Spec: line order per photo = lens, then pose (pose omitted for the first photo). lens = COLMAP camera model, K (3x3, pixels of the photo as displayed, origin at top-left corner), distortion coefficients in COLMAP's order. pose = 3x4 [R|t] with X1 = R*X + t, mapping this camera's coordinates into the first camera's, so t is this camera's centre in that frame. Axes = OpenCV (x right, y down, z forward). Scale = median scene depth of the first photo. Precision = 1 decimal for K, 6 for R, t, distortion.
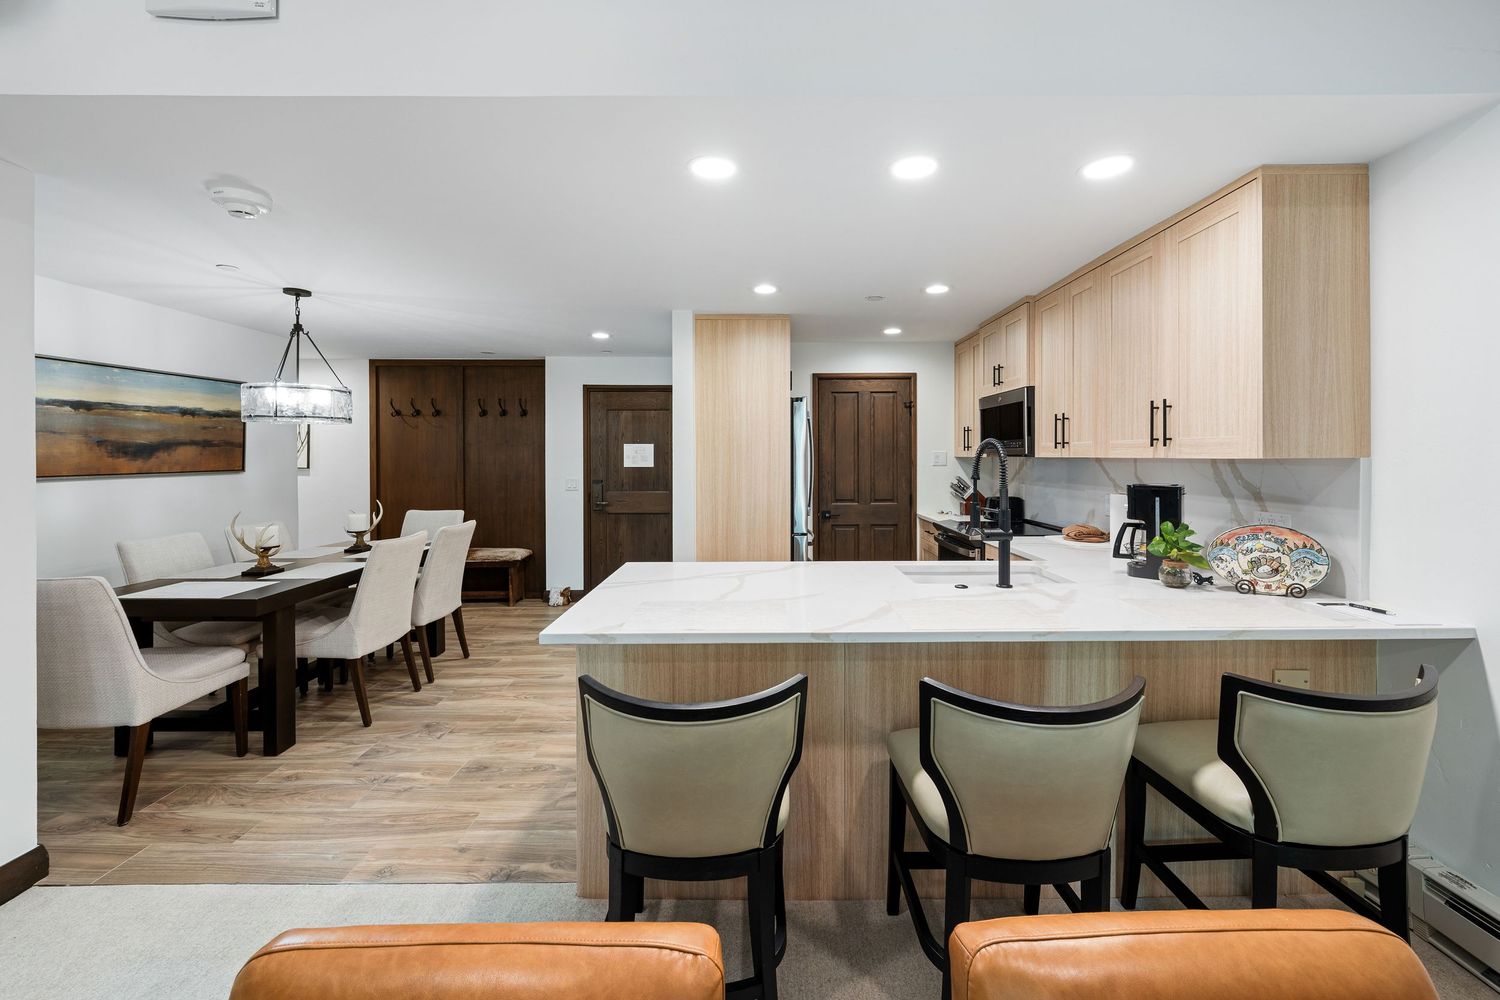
lens RADIAL K [[606.3, 0, 770.7], [0, 606.3, 459.5], [0, 0, 1]] dist [-0.002865, -0.000087]
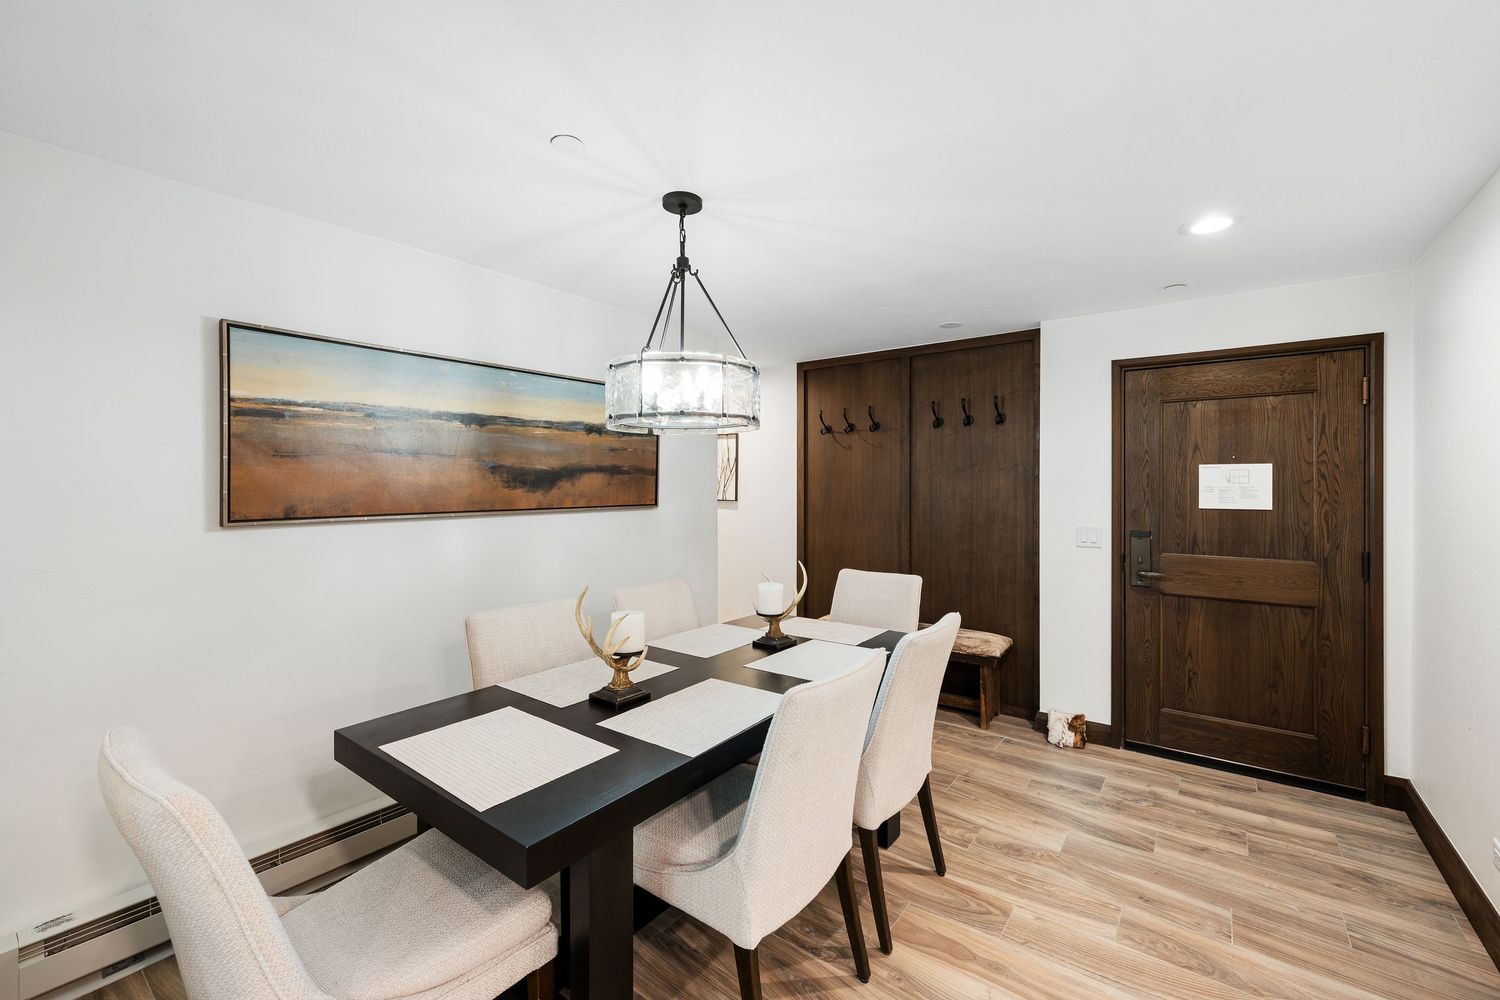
lens RADIAL K [[606.3, 0, 751.4], [0, 606.3, 491.1], [0, 0, 1]] dist [-0.002865, -0.000087]
pose [[0.781275, 0.006826, -0.624149, -0.306769], [-0.005739, 0.999976, 0.003753, -0.003406], [0.624160, 0.000650, 0.781296, 0.491253]]
